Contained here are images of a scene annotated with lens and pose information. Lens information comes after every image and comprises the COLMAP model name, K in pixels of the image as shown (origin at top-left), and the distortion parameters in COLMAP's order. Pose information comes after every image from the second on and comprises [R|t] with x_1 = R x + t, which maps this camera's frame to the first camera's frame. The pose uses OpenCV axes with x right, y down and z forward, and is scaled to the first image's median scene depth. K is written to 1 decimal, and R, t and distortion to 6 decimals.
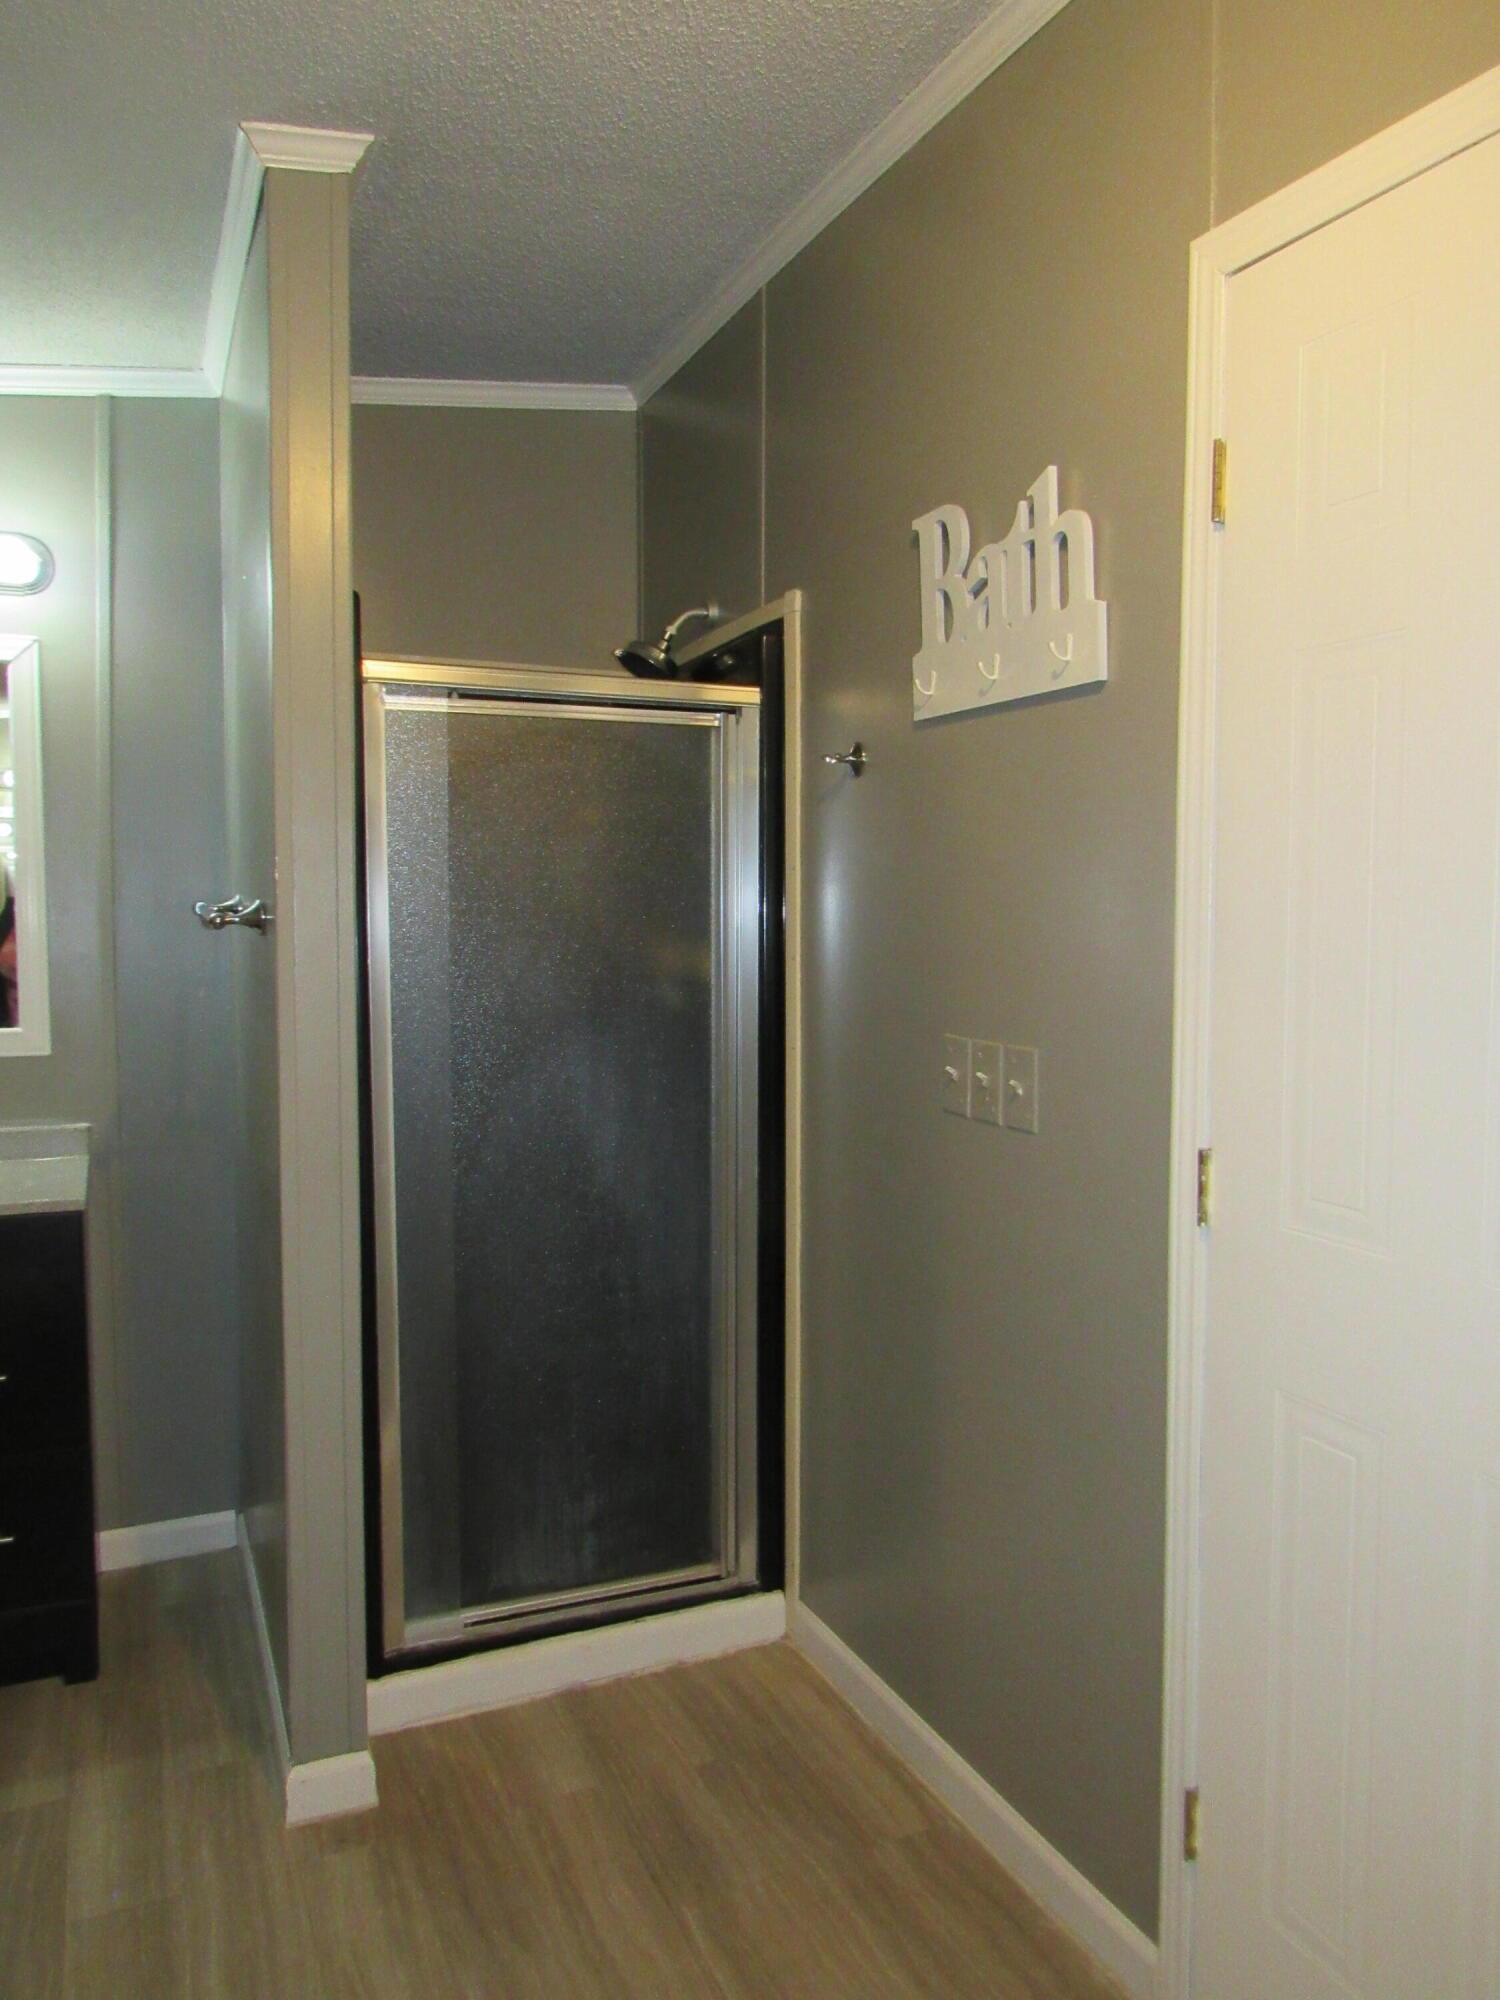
lens RADIAL K [[1389.3, 0, 750.5], [0, 1389.3, 1008.9], [0, 0, 1]] dist [-0.024046, -0.000028]
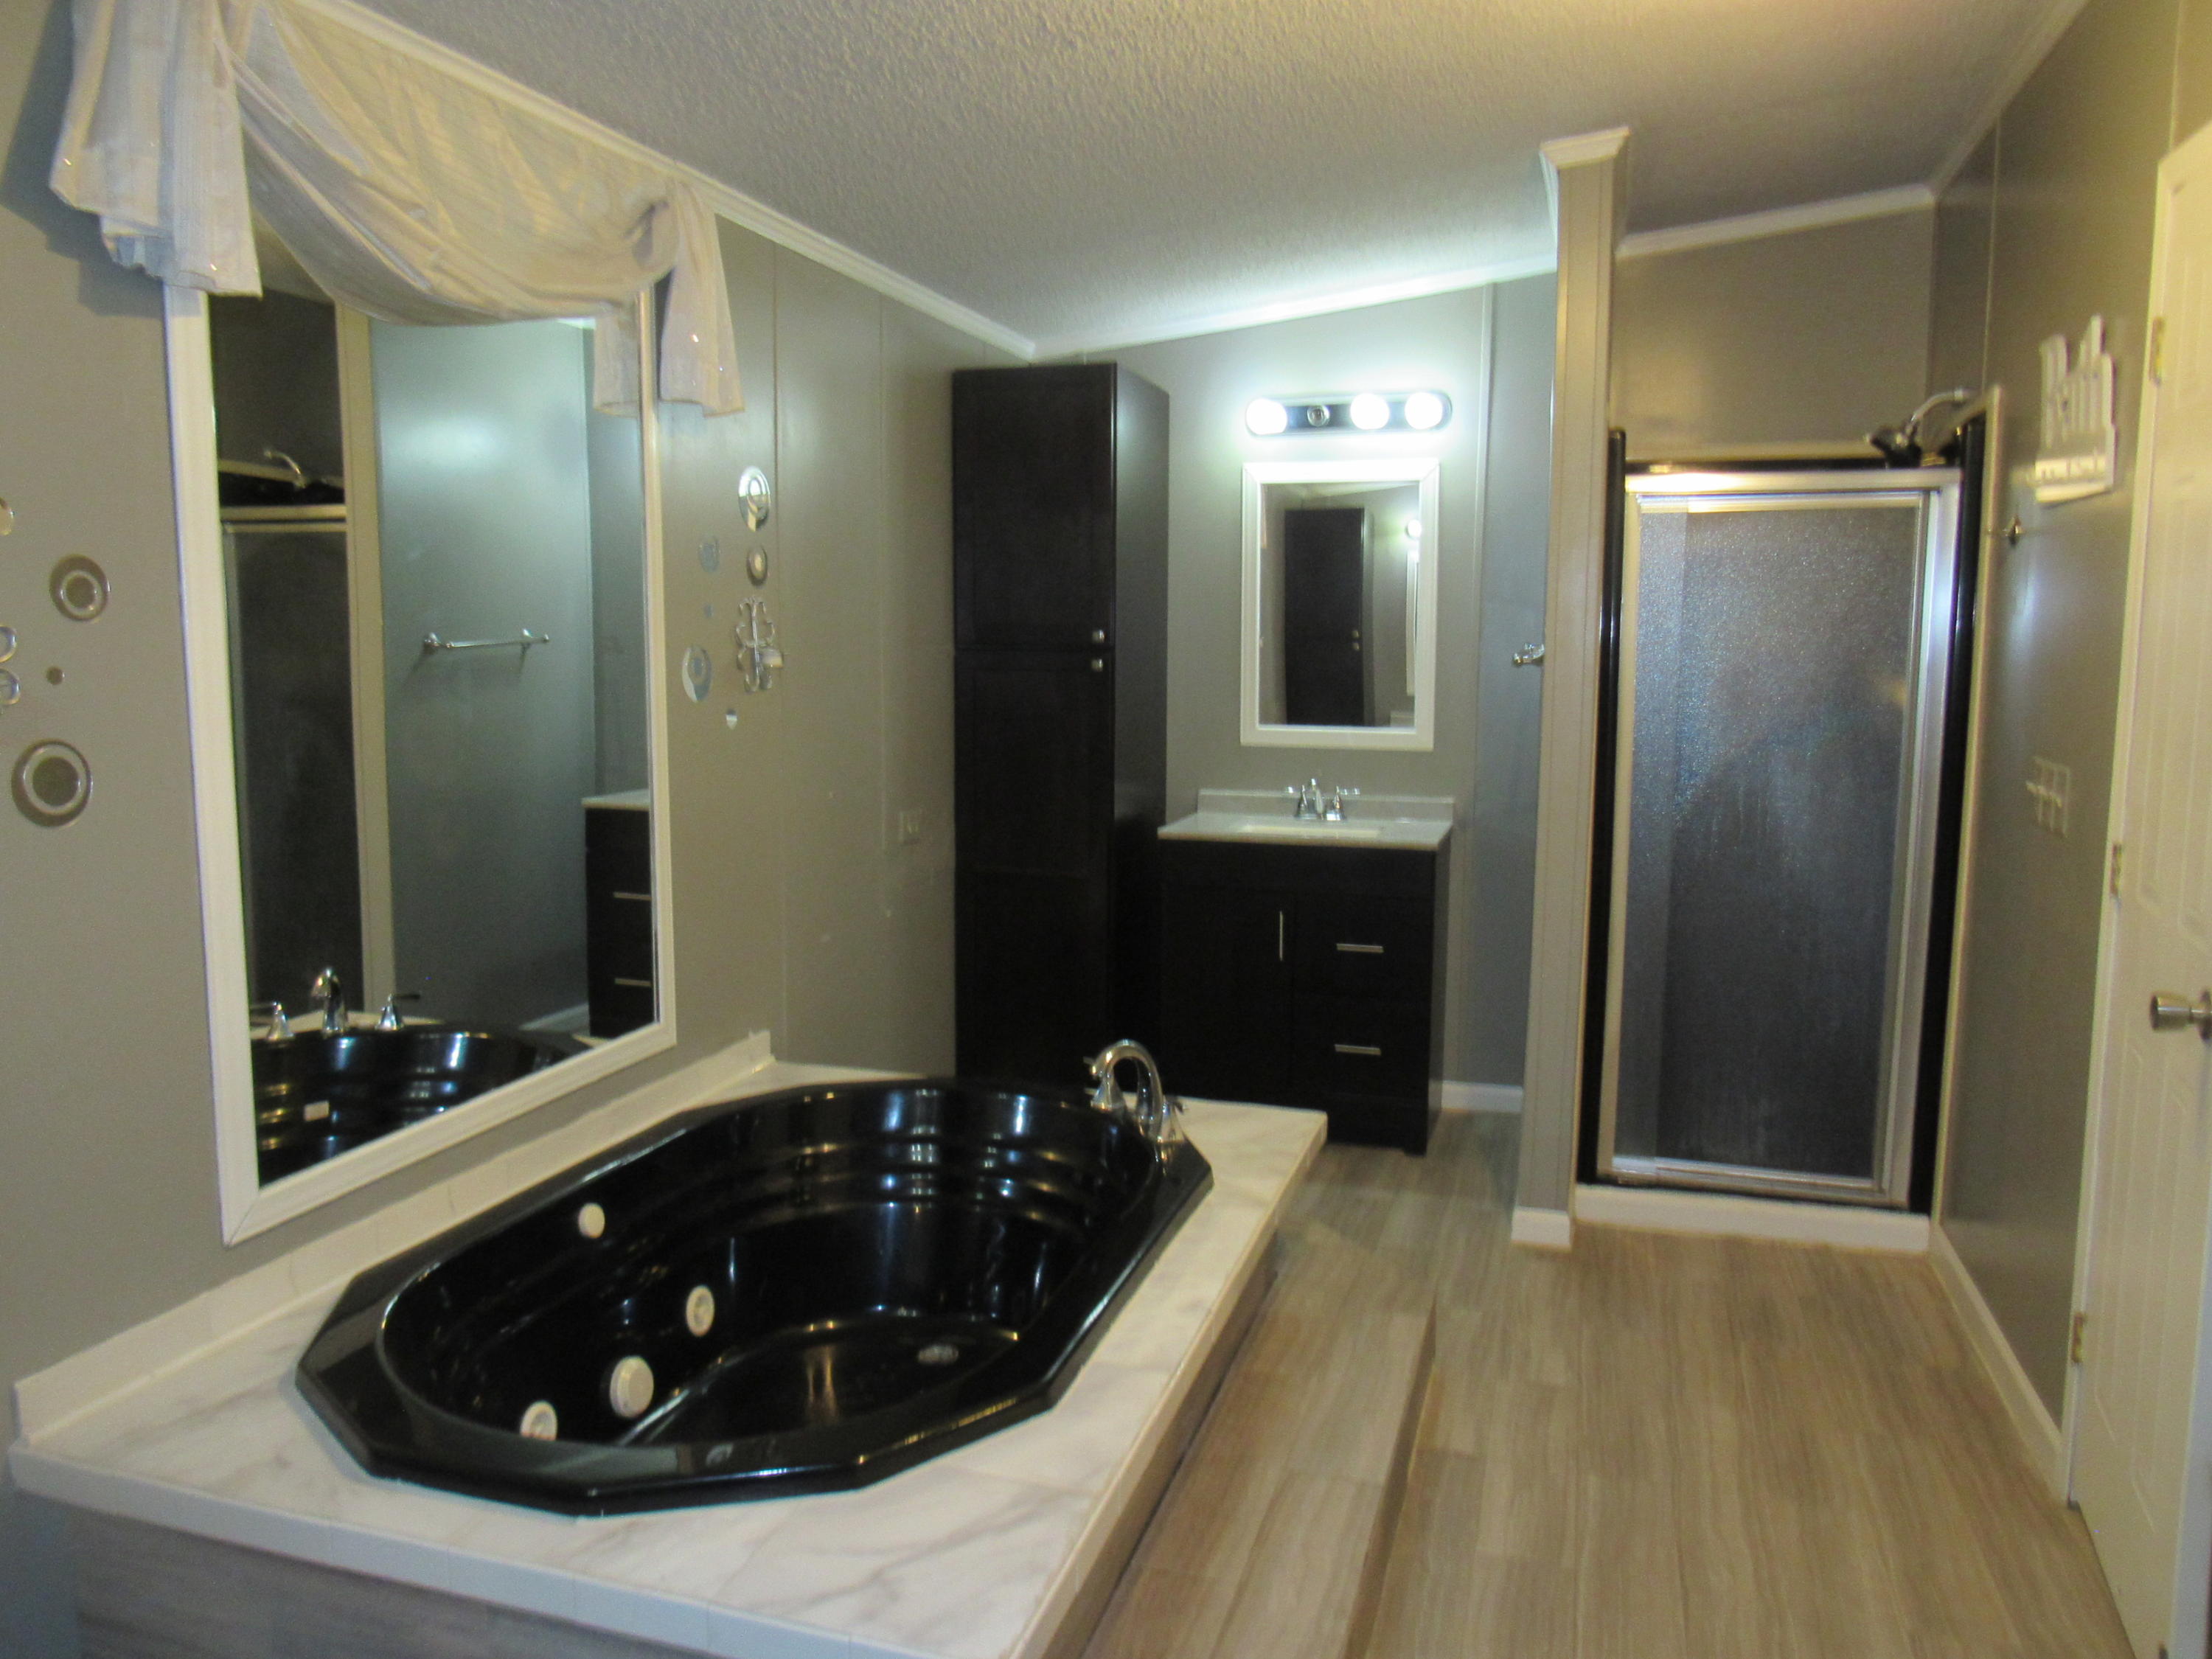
lens RADIAL K [[1573.5, 0, 1106.1], [0, 1573.5, 834.1], [0, 0, 1]] dist [-0.004507, -0.001732]
pose [[0.739639, 0.084087, -0.667730, 0.415504], [-0.044111, 0.996088, 0.076575, 0.012331], [0.671556, -0.027184, 0.740455, -0.540465]]
